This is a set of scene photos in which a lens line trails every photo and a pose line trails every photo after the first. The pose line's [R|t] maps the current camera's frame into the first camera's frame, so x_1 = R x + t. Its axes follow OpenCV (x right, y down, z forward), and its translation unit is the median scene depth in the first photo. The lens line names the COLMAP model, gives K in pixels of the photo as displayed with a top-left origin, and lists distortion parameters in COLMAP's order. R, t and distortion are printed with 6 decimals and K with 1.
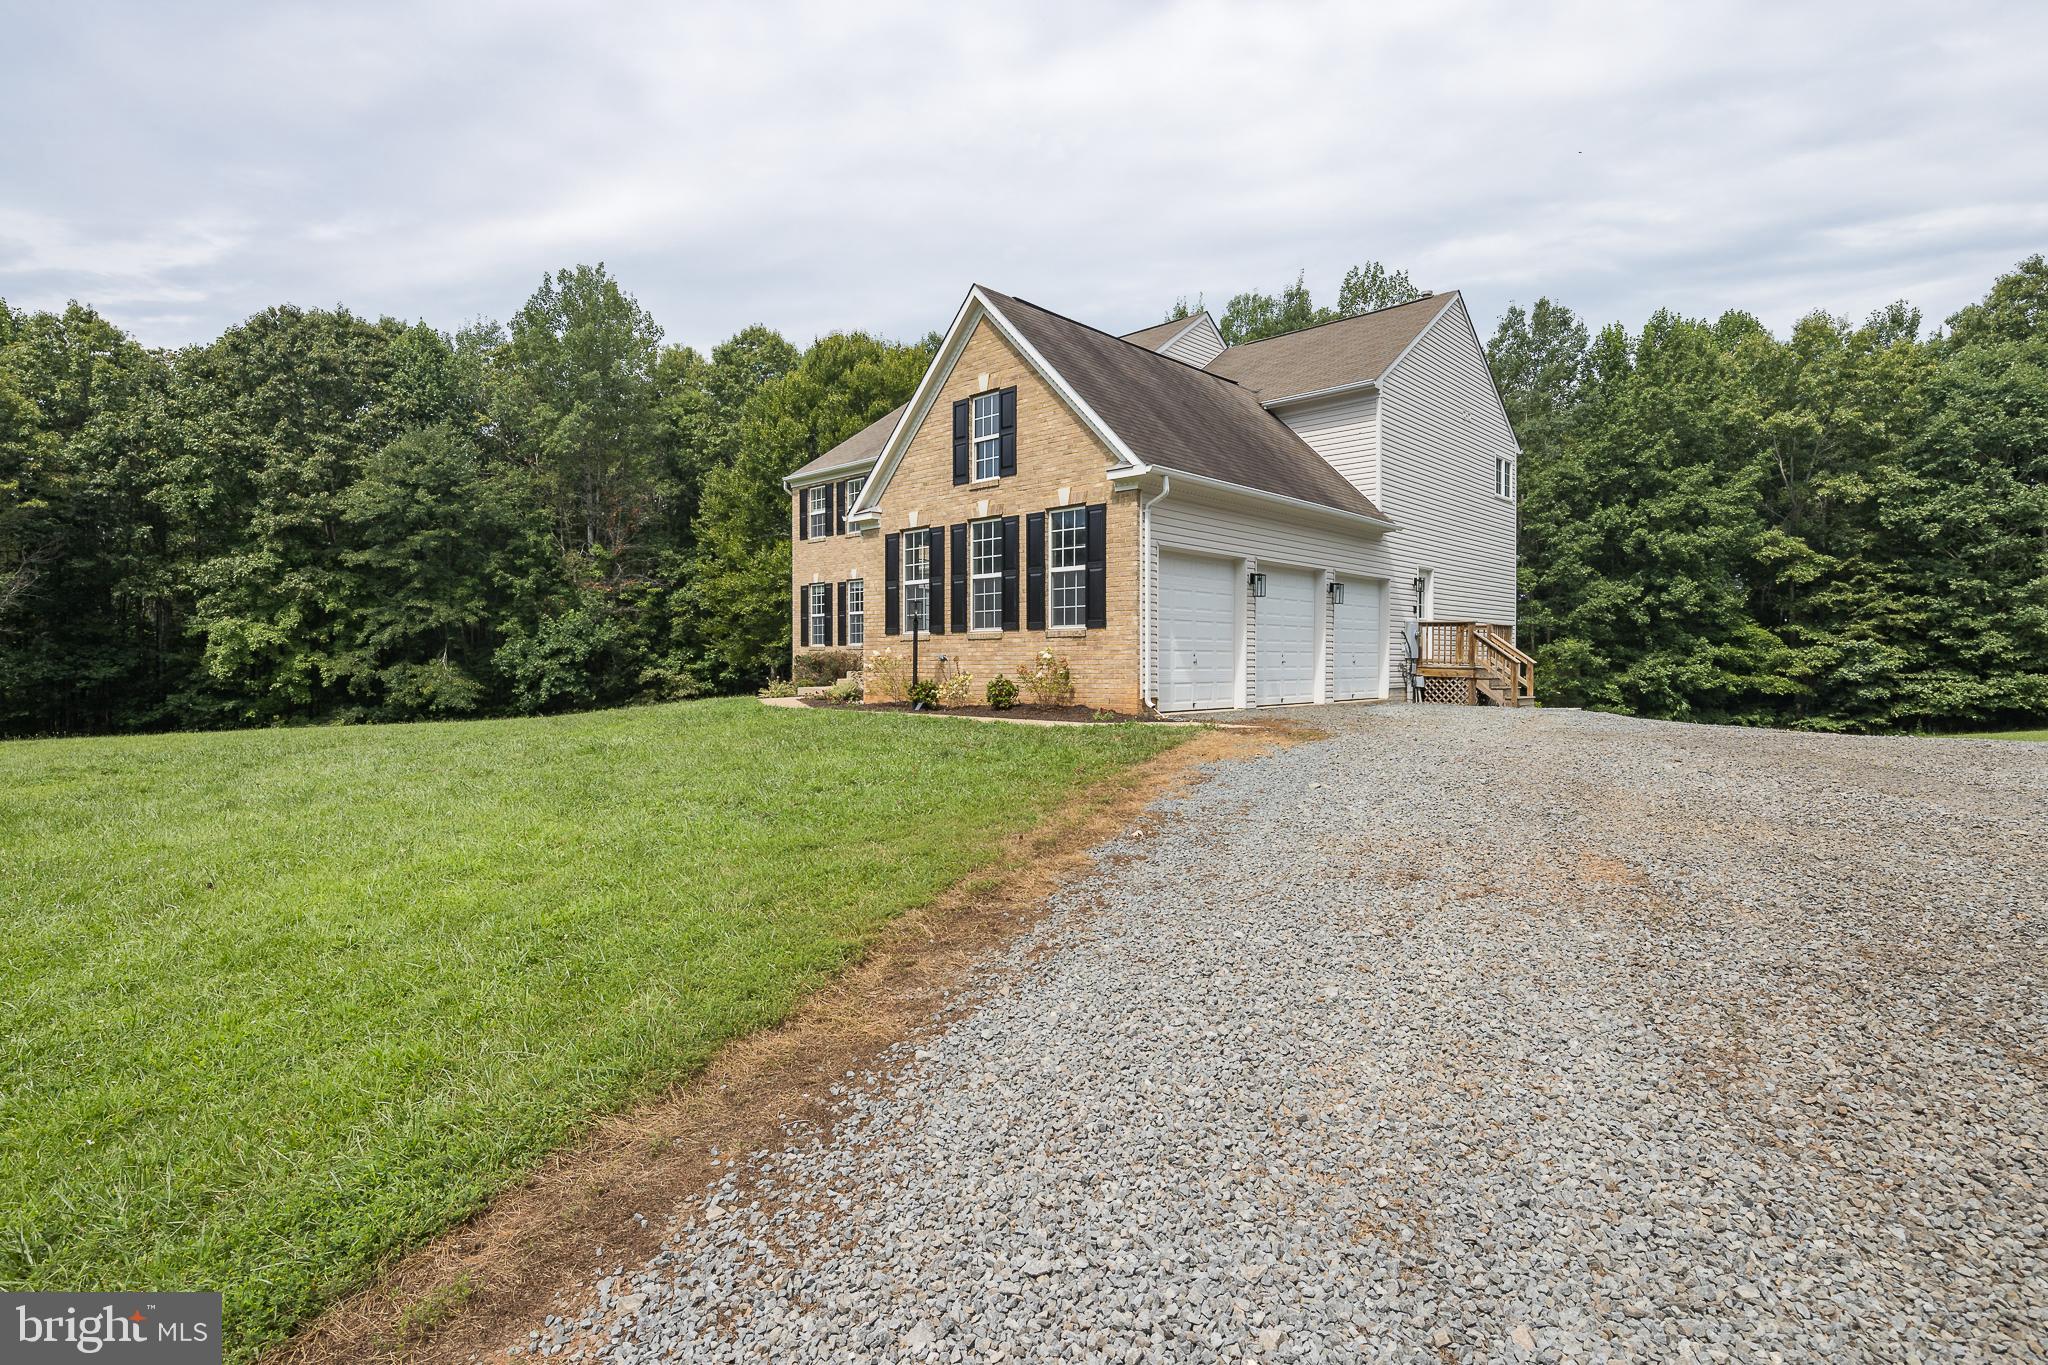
lens RADIAL K [[1006.7, 0, 1026.2], [0, 1006.7, 671.8], [0, 0, 1]] dist [0.001969, -0.000696]
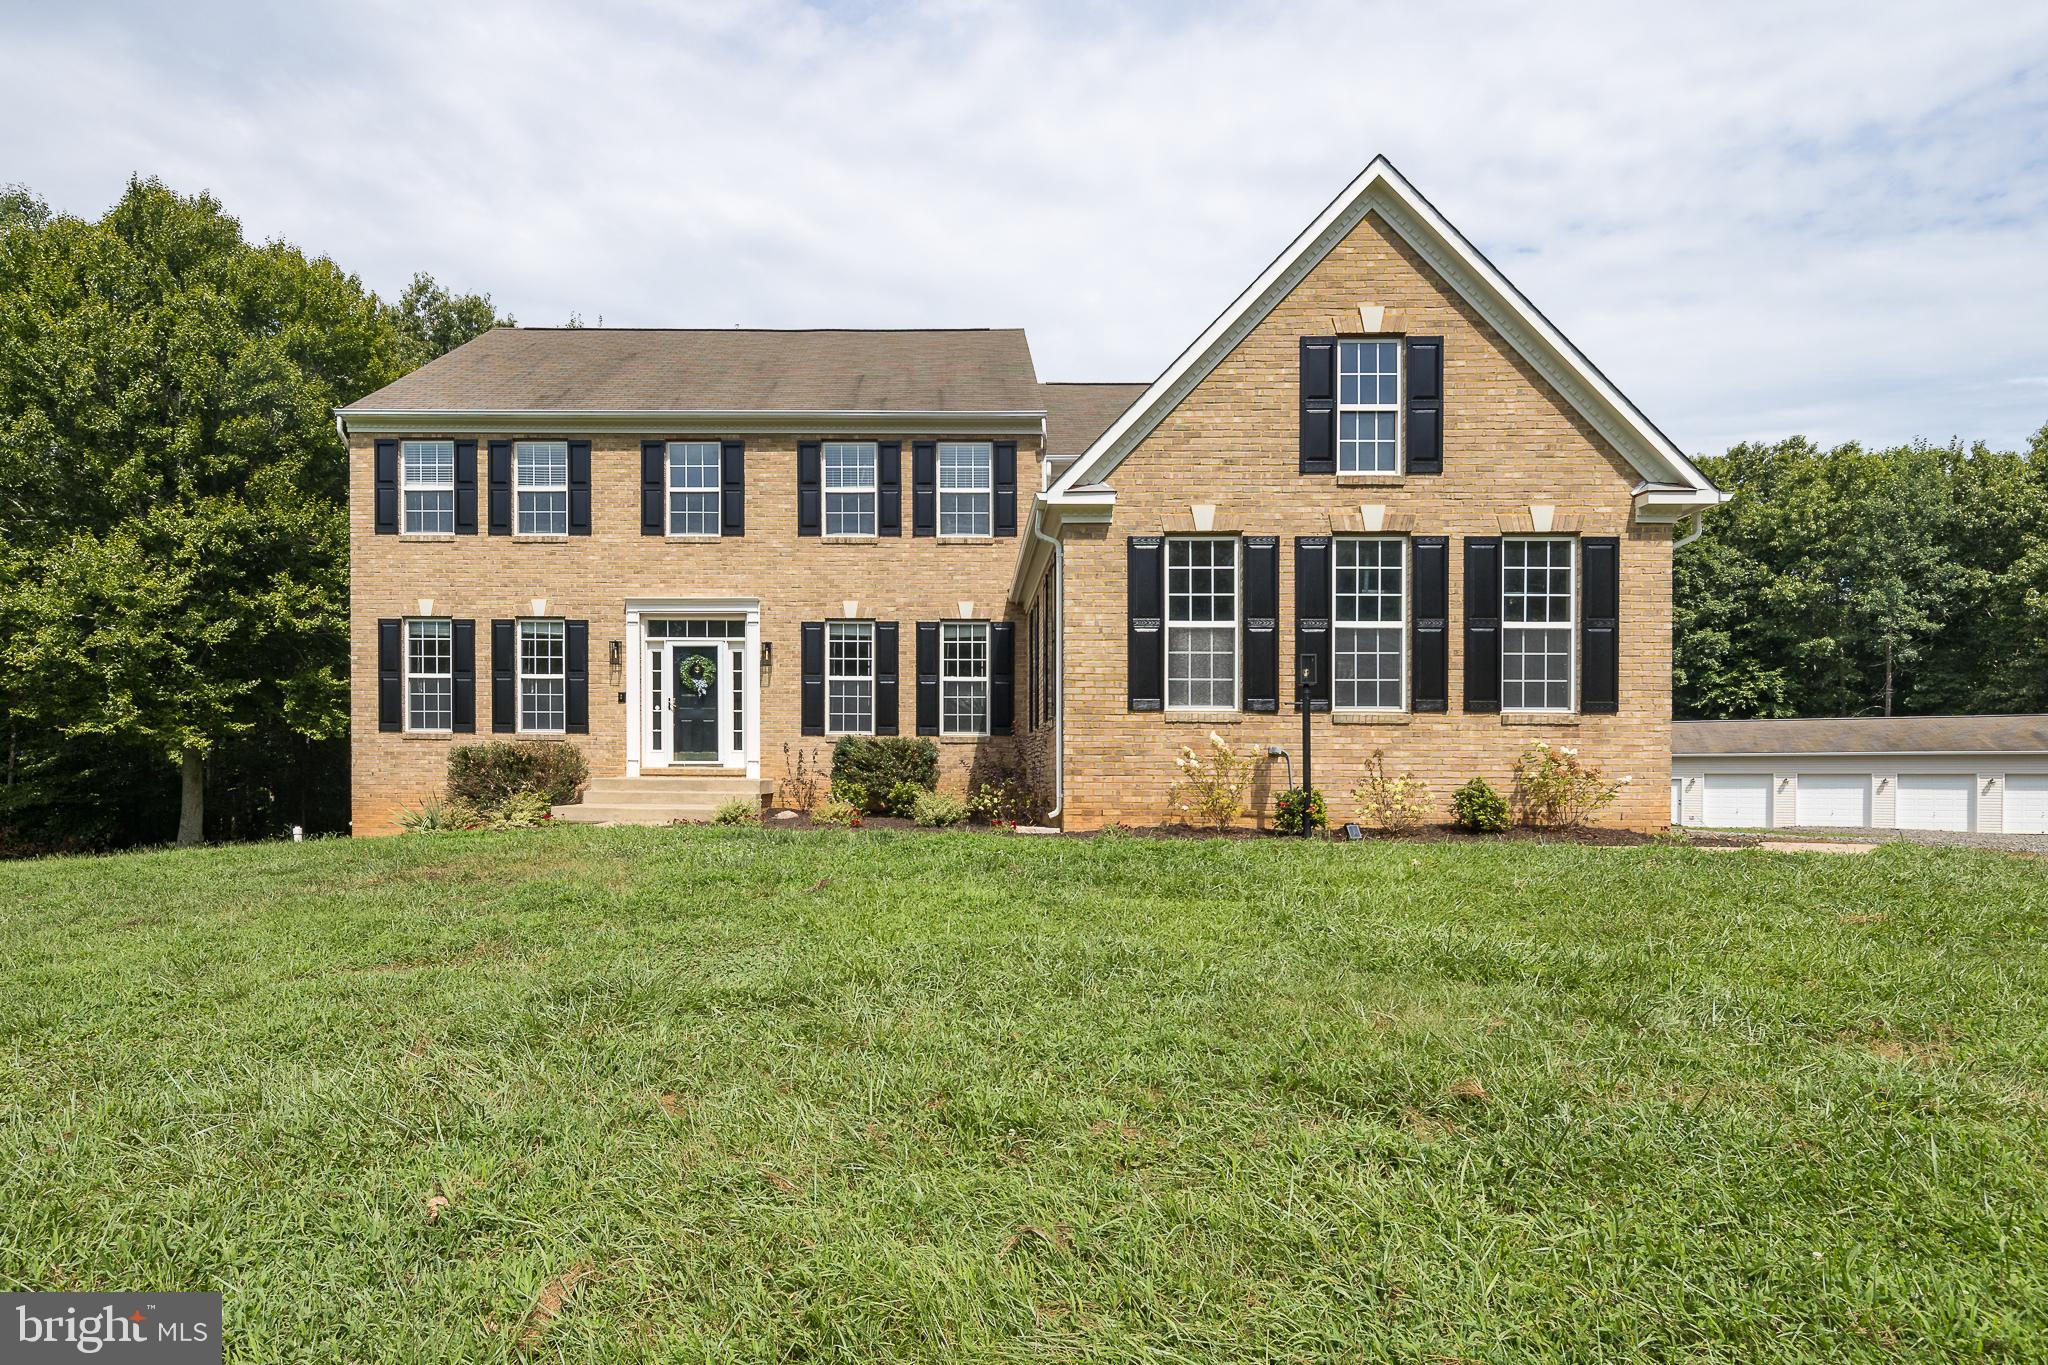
lens RADIAL K [[1006.7, 0, 975.2], [0, 1006.7, 775.9], [0, 0, 1]] dist [0.001969, -0.000696]
pose [[0.723823, -0.002711, 0.689981, -0.671010], [0.004030, 0.999992, -0.000299, -0.001197], [-0.689974, 0.002997, 0.723828, 0.729004]]
